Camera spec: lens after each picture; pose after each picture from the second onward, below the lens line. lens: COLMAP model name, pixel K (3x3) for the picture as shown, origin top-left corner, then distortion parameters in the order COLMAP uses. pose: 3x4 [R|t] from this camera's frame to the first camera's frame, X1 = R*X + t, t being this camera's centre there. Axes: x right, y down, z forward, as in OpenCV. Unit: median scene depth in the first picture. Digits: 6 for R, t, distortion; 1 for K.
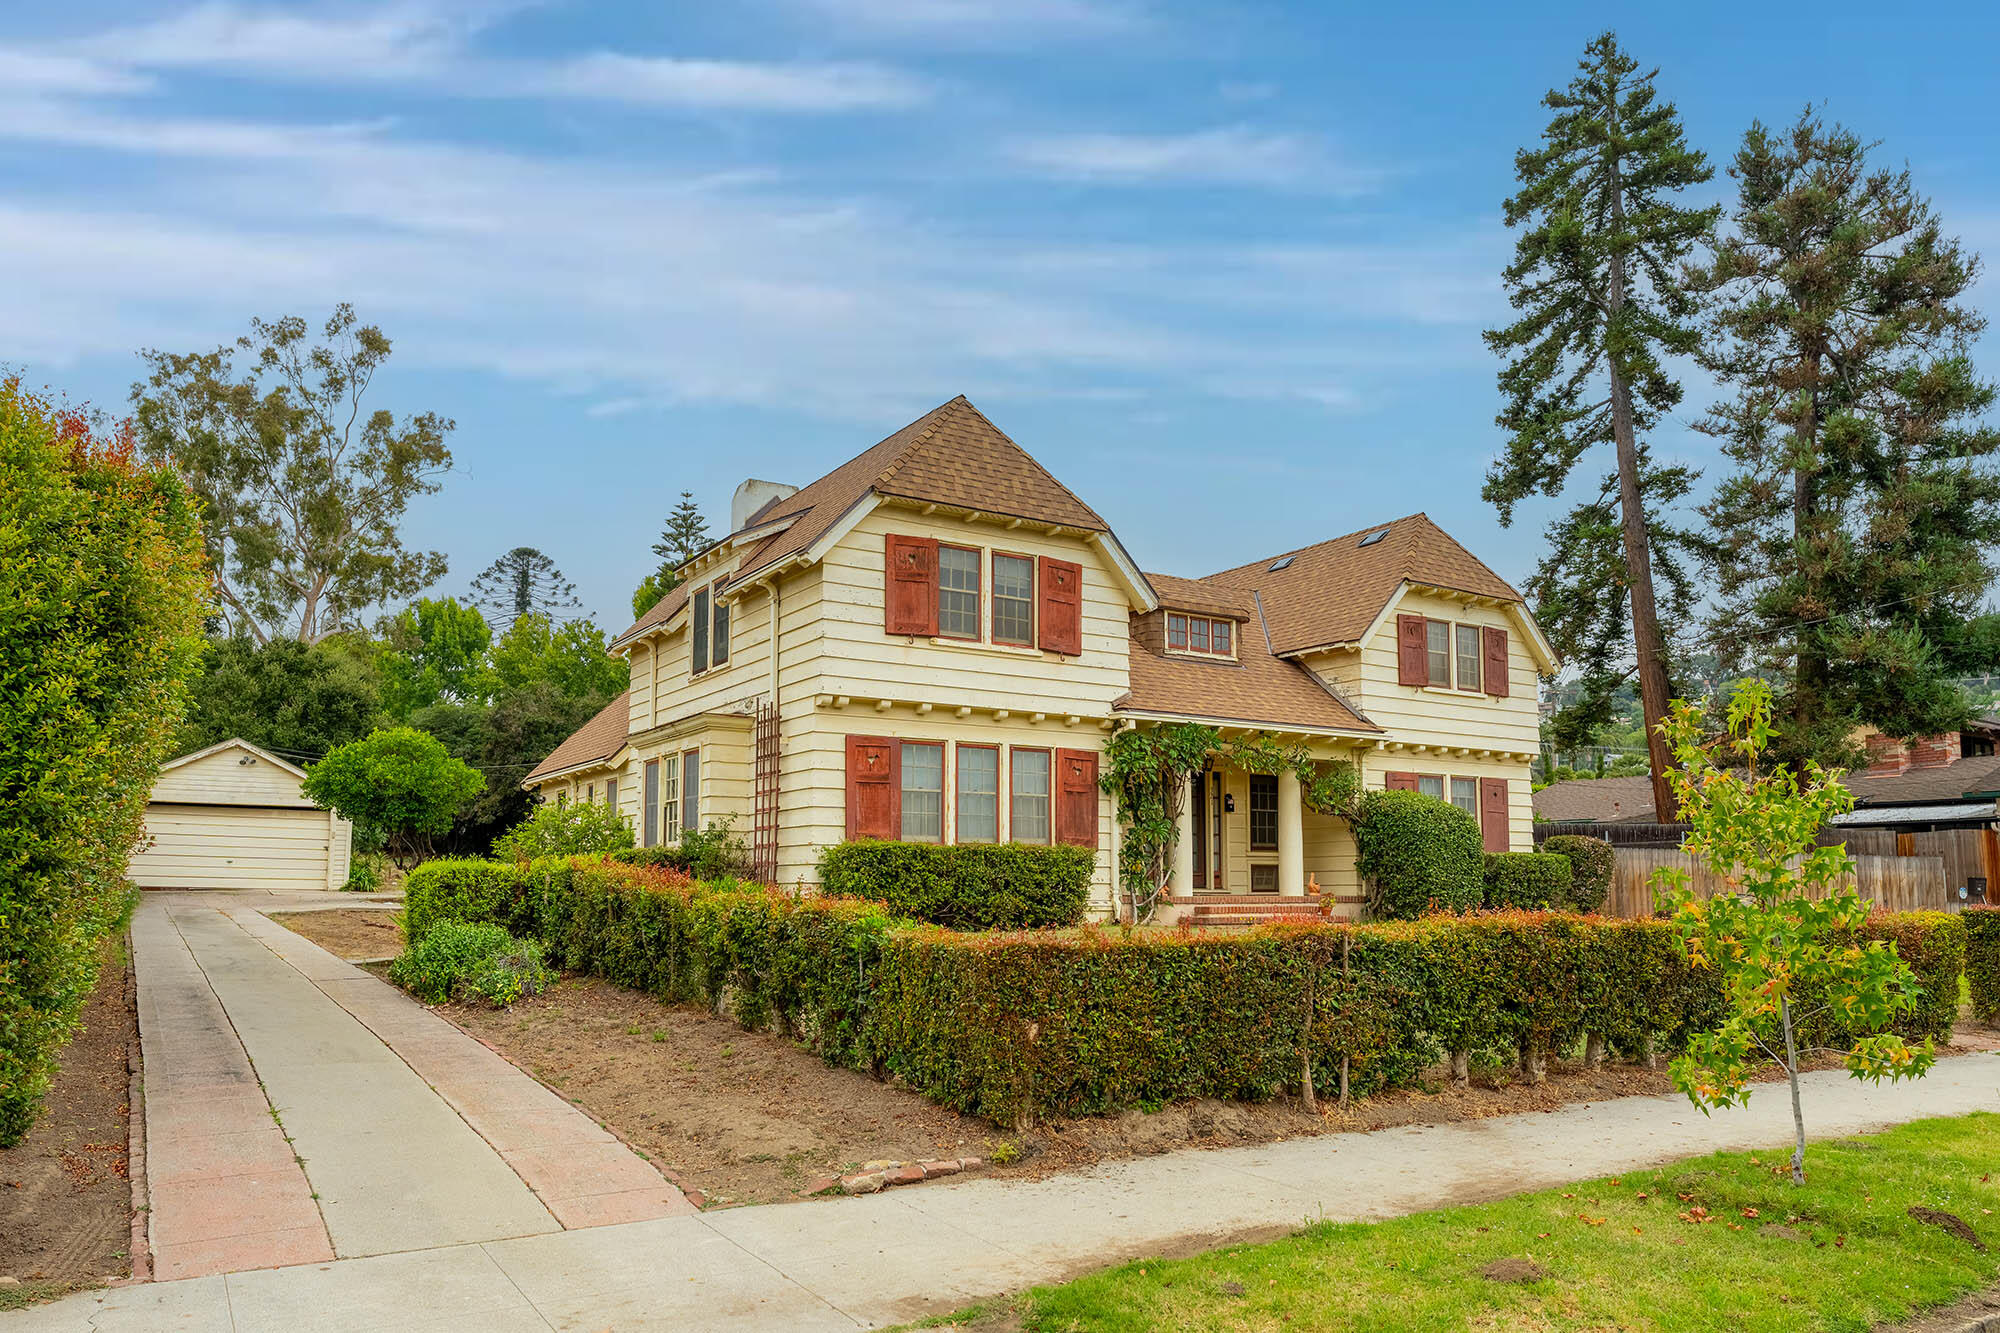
lens RADIAL K [[1334.2, 0, 1000.0], [0, 1334.2, 666.5], [0, 0, 1]] dist [0.001184, -0.000270]
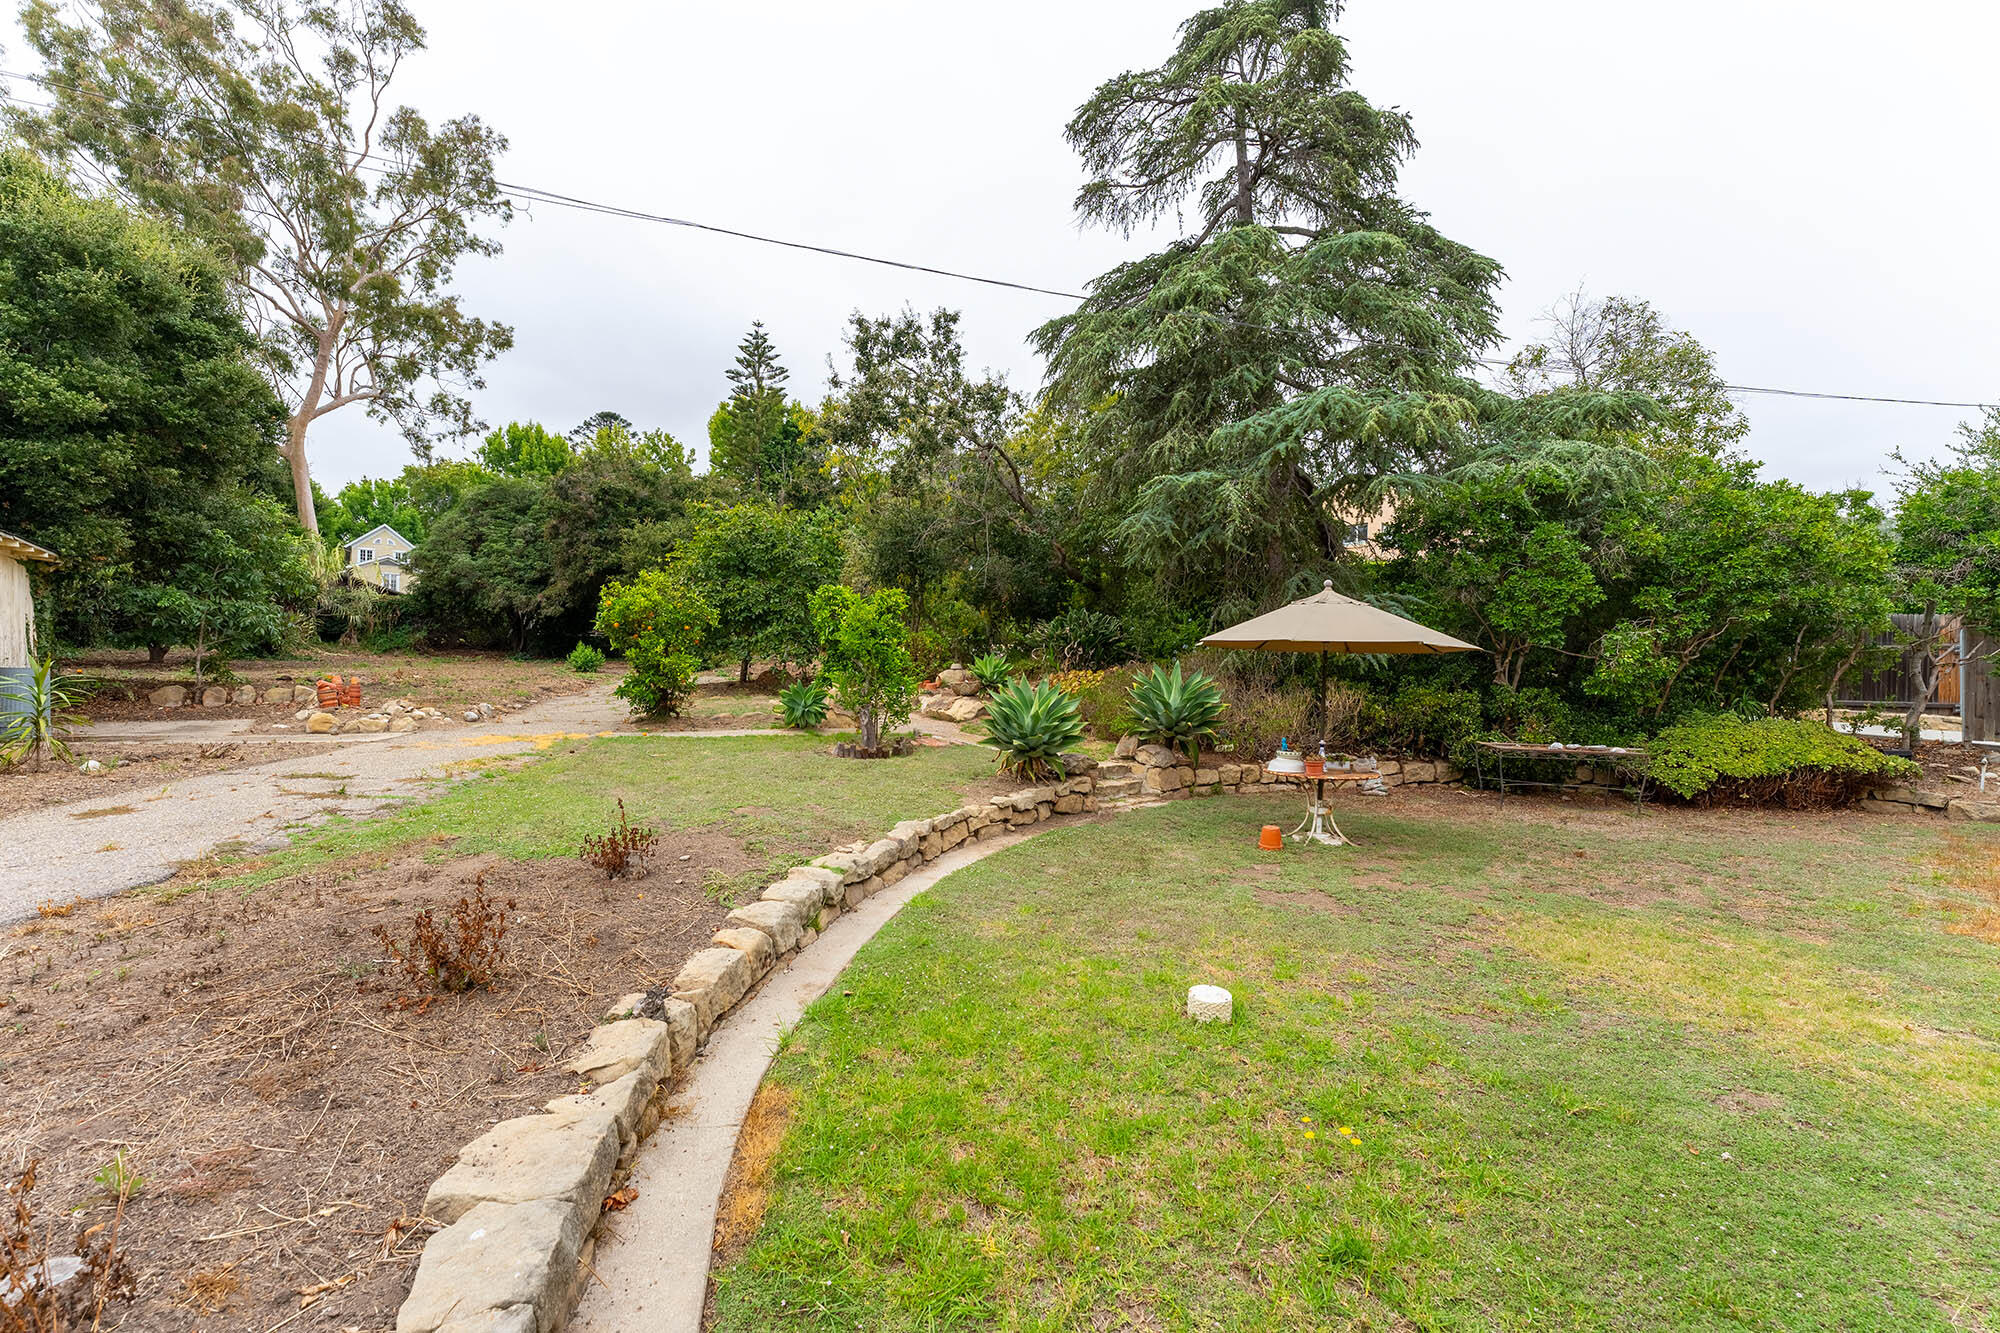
lens RADIAL K [[814.4, 0, 1000.0], [0, 814.4, 666.5], [0, 0, 1]] dist [-0.004035, -0.000196]
pose [[0.994716, 0.024223, 0.099770, -0.464480], [-0.038826, 0.988354, 0.147138, 0.183620], [-0.095044, -0.150234, 0.984071, 1.374912]]
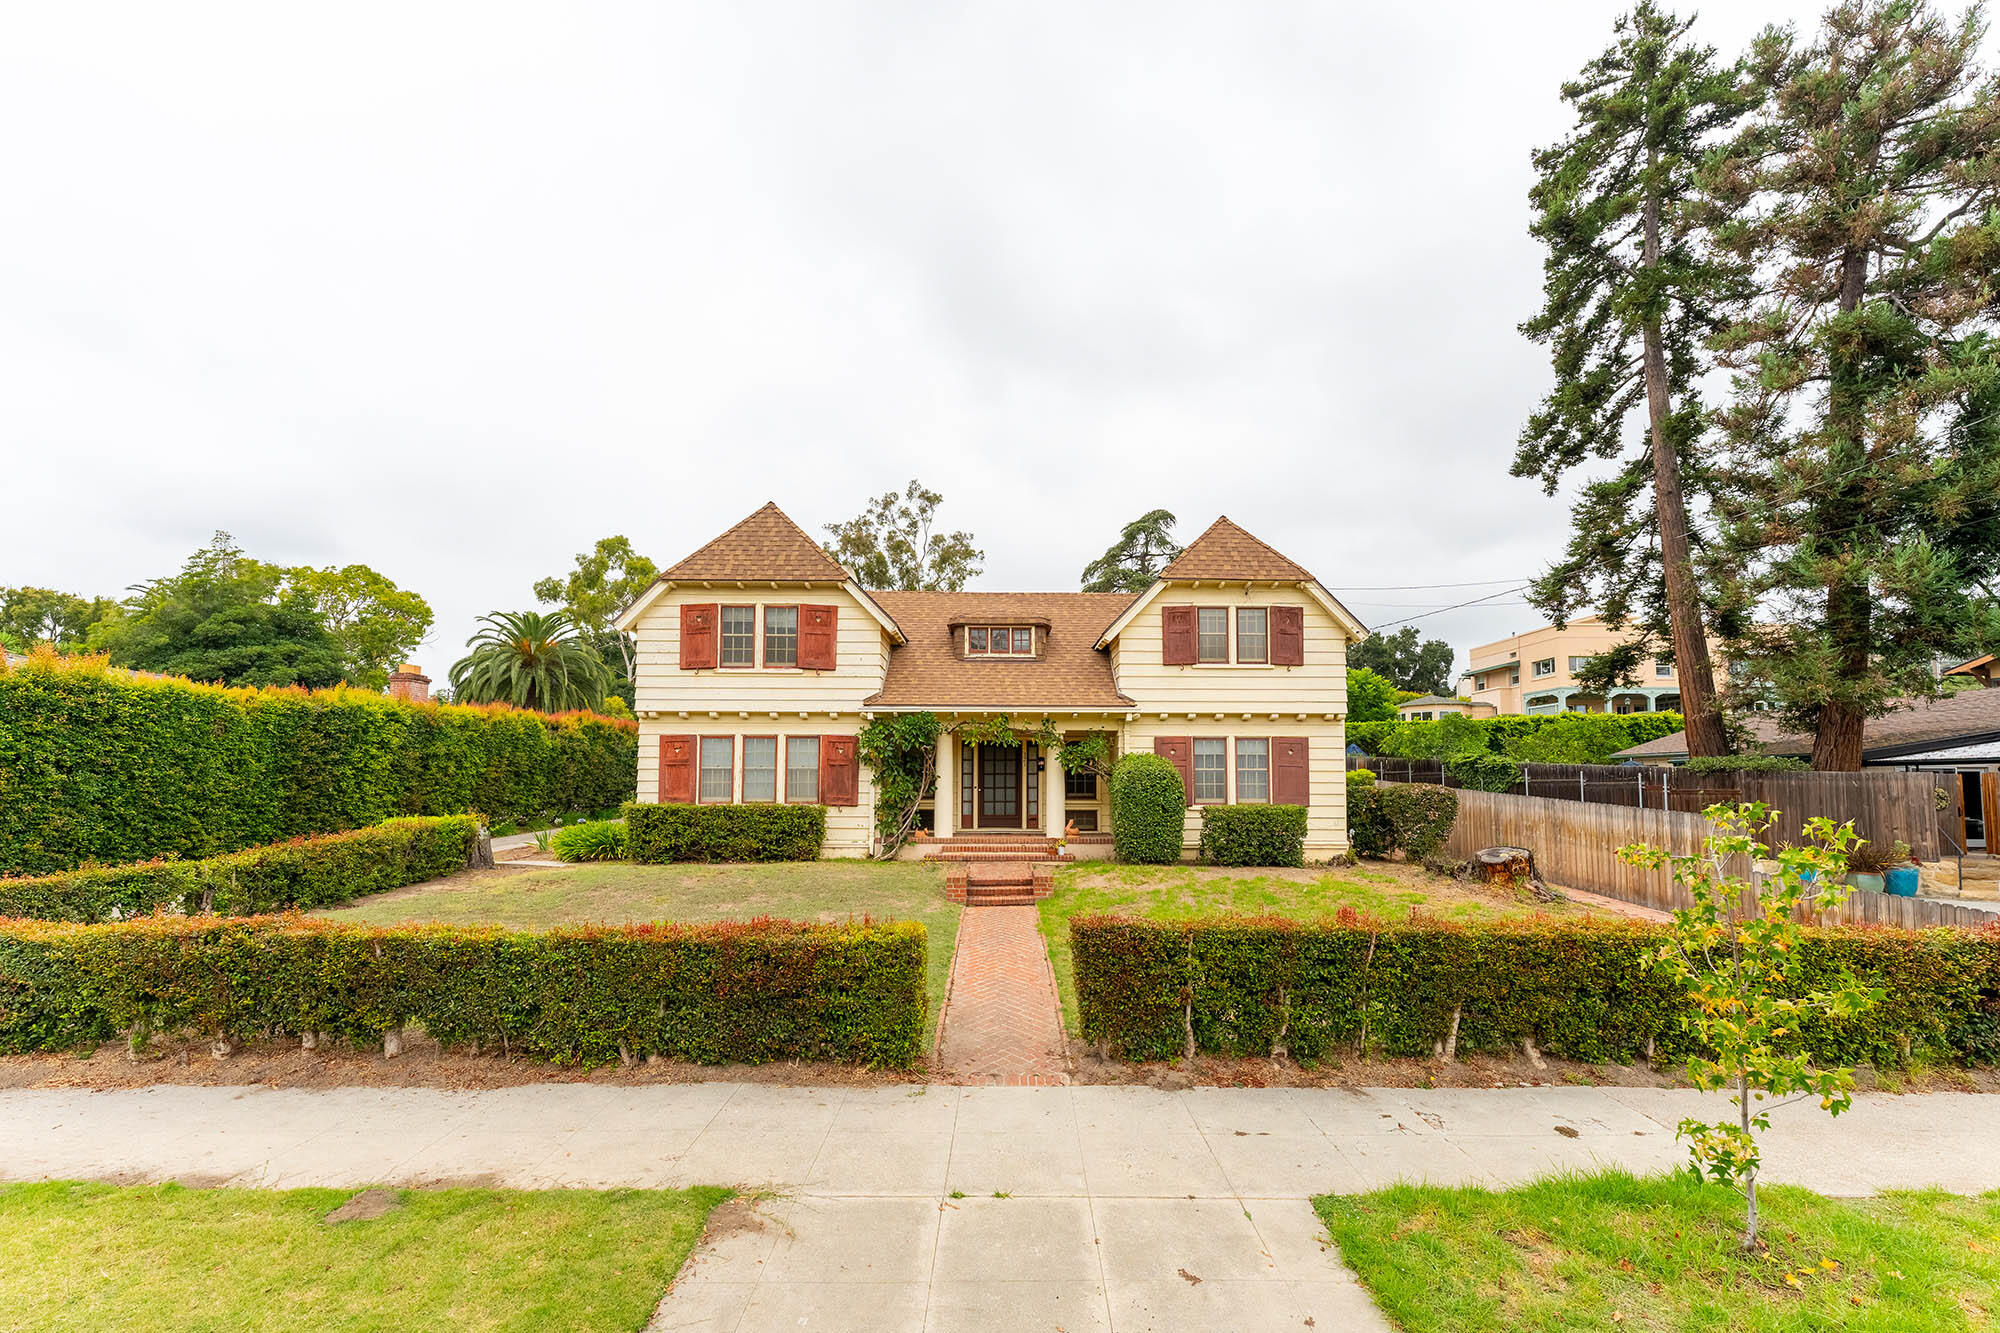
lens RADIAL K [[811.2, 0, 999.5], [0, 811.2, 681.9], [0, 0, 1]] dist [0.001922, 0.000141]
pose [[0.851722, -0.065360, -0.519901, 0.552565], [0.083352, 0.996456, 0.011280, 0.008169], [0.517322, -0.052943, 0.854152, 0.290754]]
